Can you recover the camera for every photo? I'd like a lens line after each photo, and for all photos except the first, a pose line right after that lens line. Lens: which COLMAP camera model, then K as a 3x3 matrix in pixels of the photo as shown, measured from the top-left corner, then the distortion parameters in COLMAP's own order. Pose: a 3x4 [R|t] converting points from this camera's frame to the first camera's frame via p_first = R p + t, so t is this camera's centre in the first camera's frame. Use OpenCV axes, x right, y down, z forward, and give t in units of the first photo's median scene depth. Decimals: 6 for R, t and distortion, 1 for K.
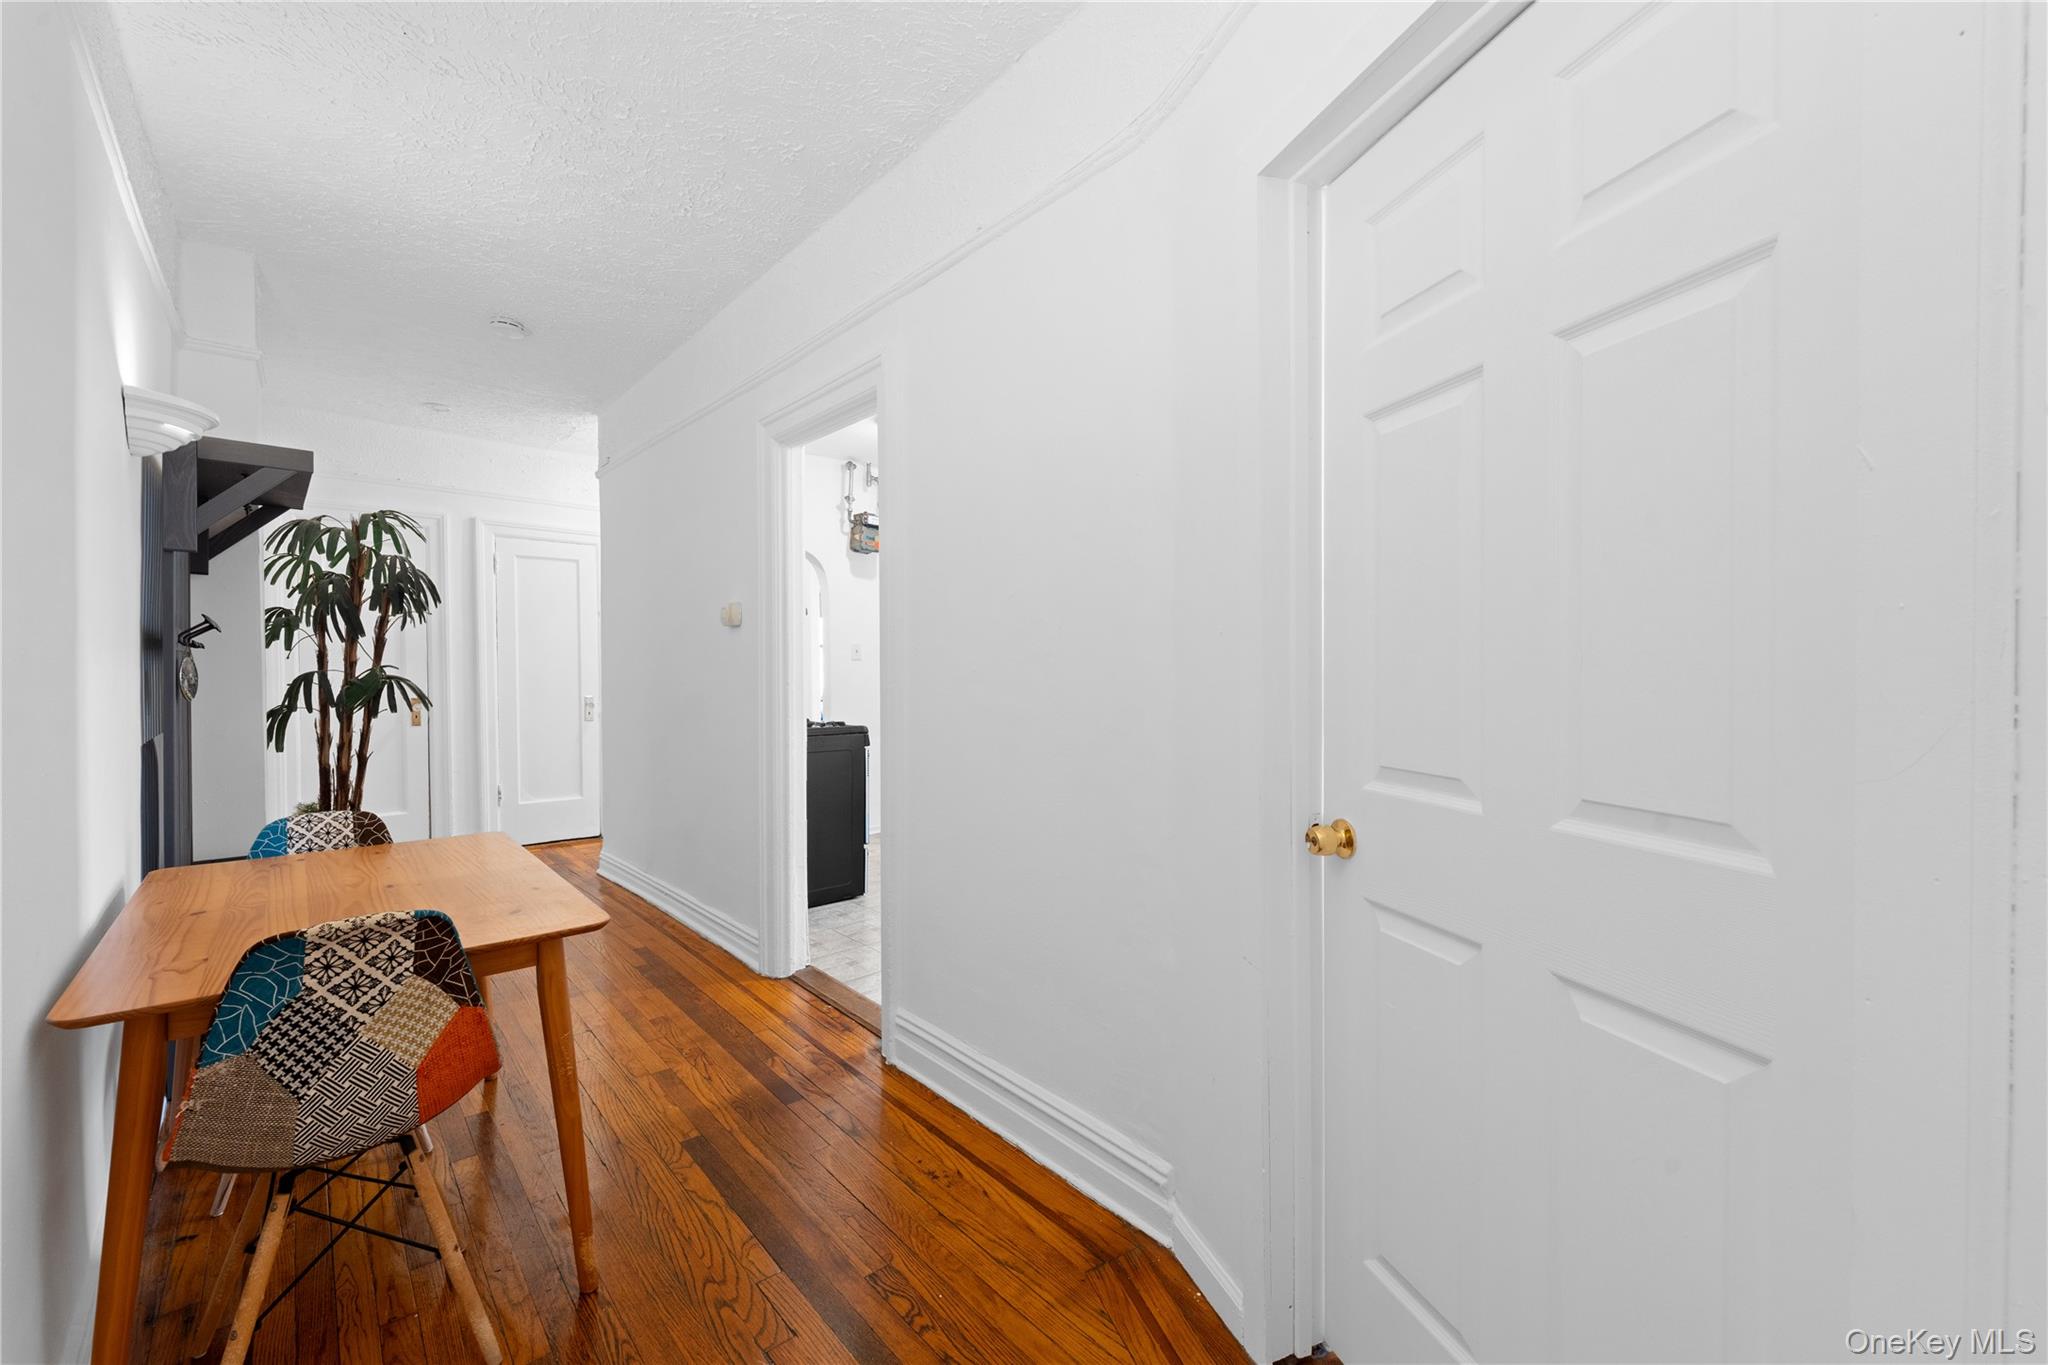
lens RADIAL K [[851.0, 0, 1024.0], [0, 851.0, 682.5], [0, 0, 1]] dist [-0.000973, -0.000124]
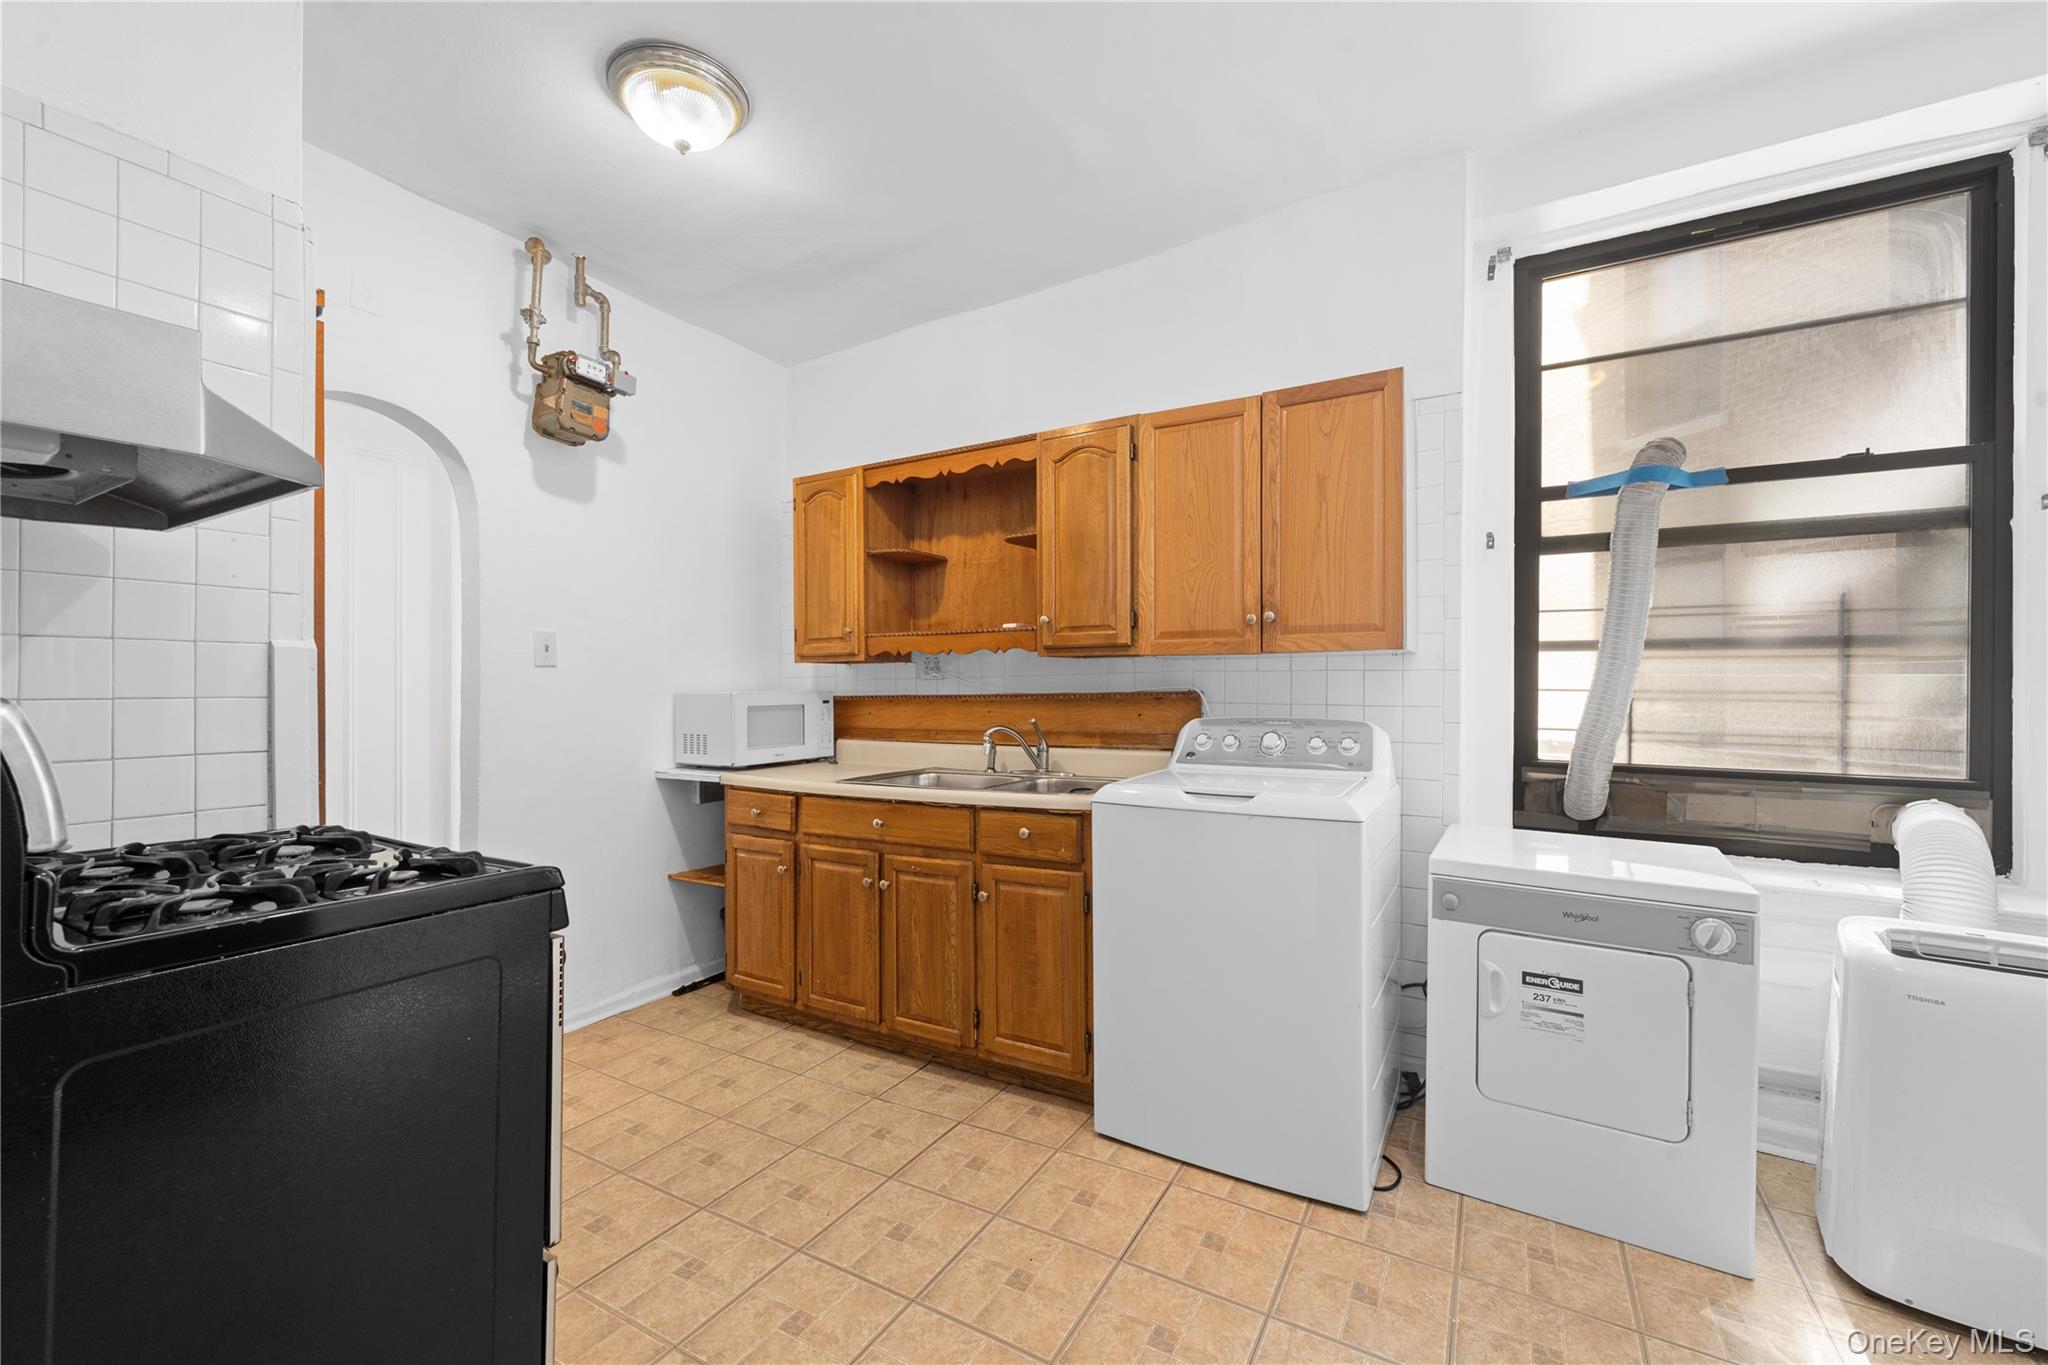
lens RADIAL K [[832.0, 0, 1024.0], [0, 832.0, 682.5], [0, 0, 1]] dist [-0.002531, -0.000183]
pose [[0.952261, 0.007957, 0.305180, -0.086769], [0.000020, 0.999659, -0.026124, -0.005706], [-0.305284, 0.024883, 0.951936, 0.490857]]
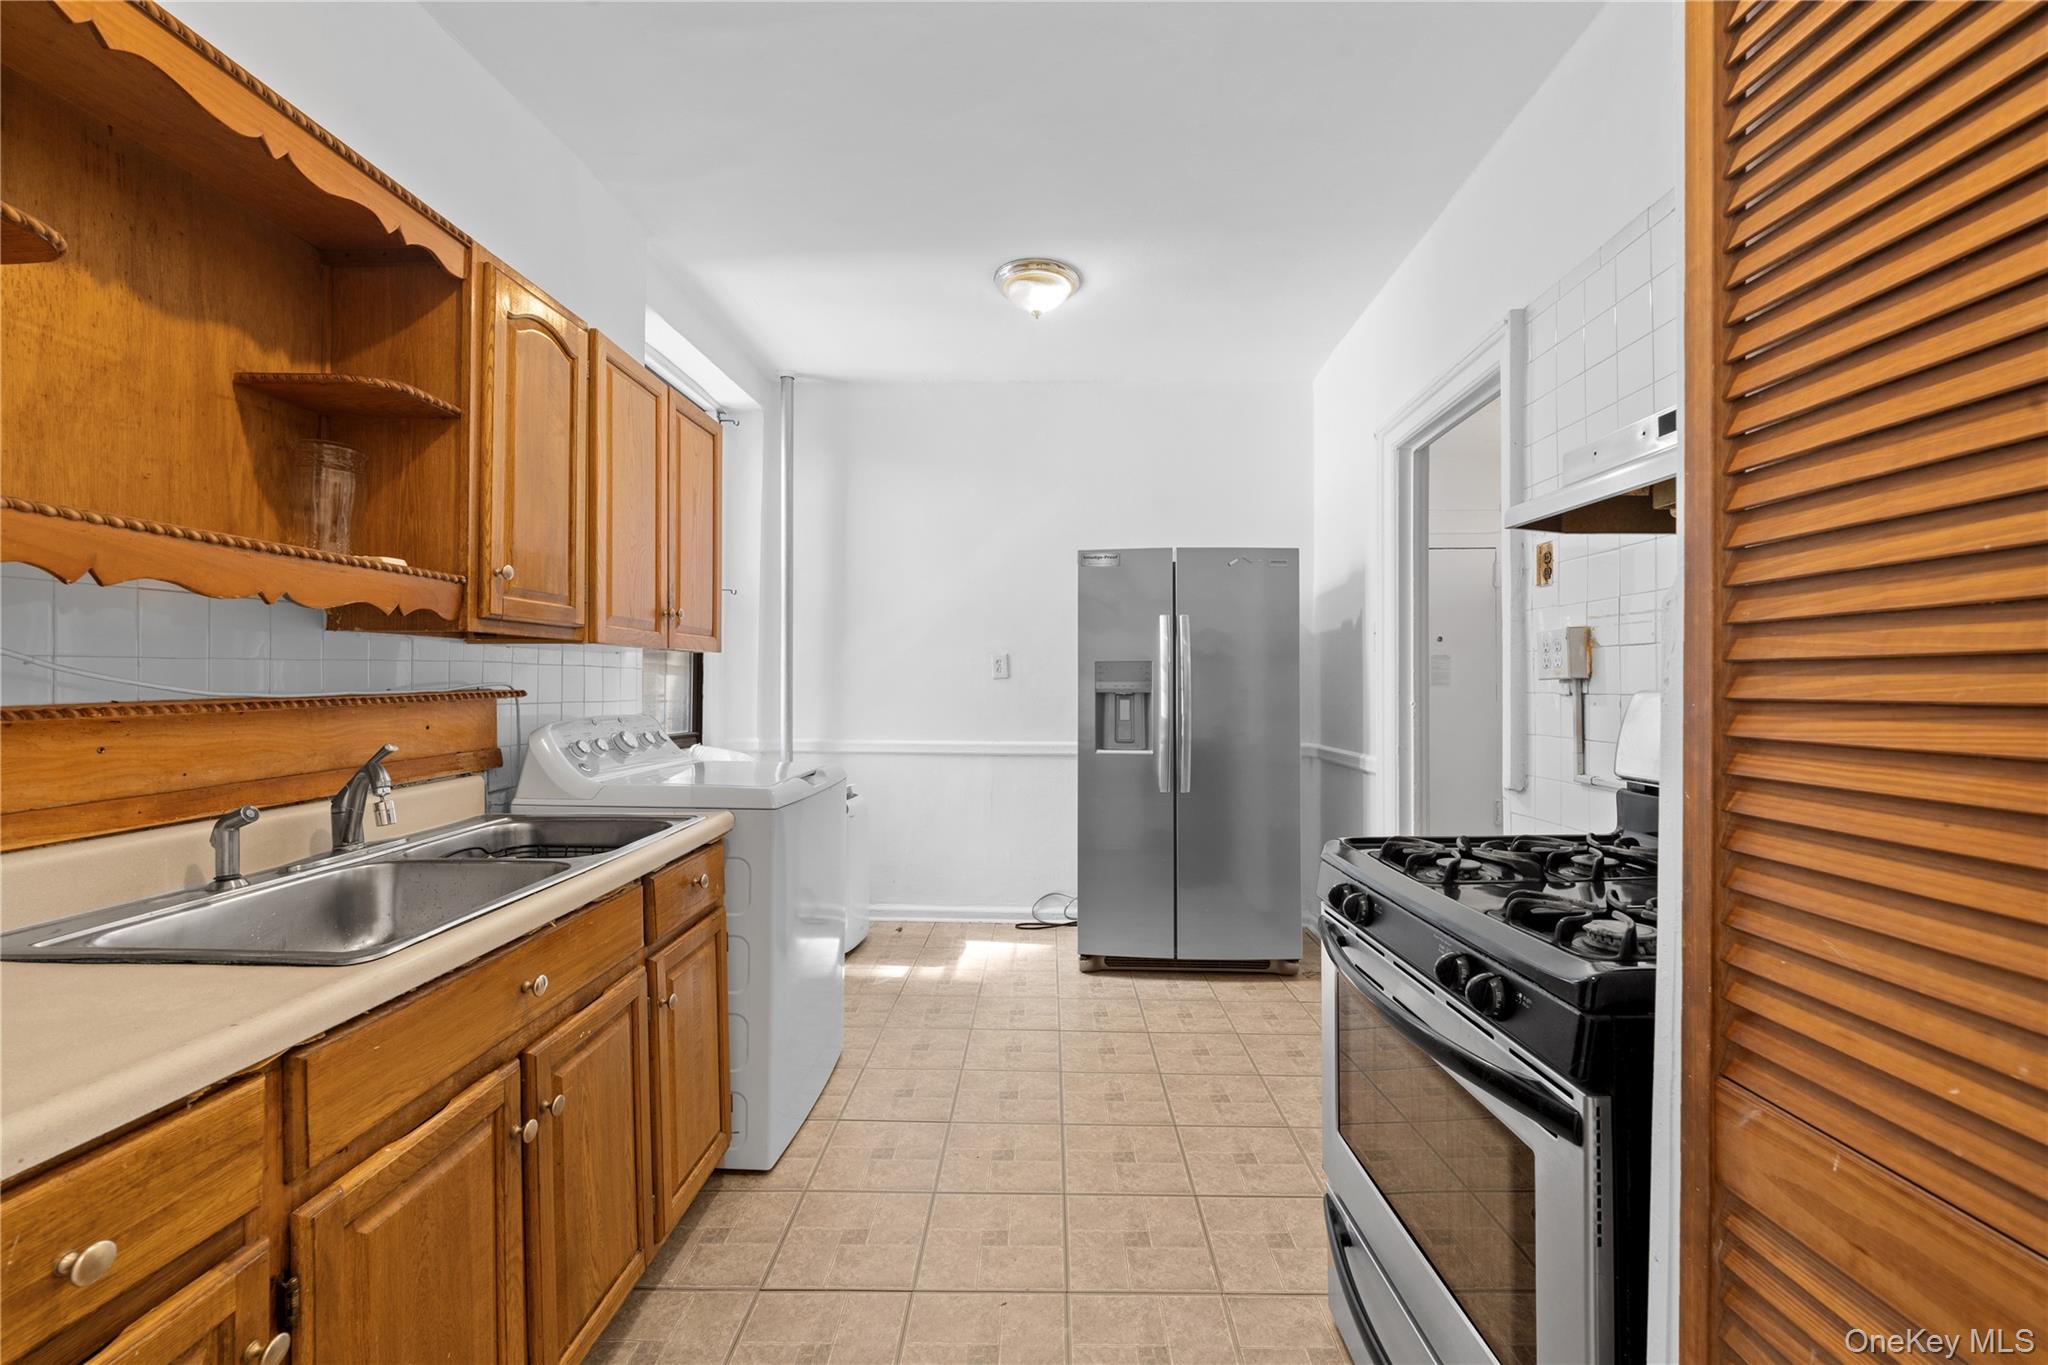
lens RADIAL K [[851.0, 0, 1024.0], [0, 851.0, 682.5], [0, 0, 1]] dist [-0.000973, -0.000124]
pose [[-0.731744, 0.006280, 0.681550, -0.269901], [0.016749, 0.999821, 0.008770, -0.016488], [-0.681373, 0.017833, -0.731719, 1.065017]]
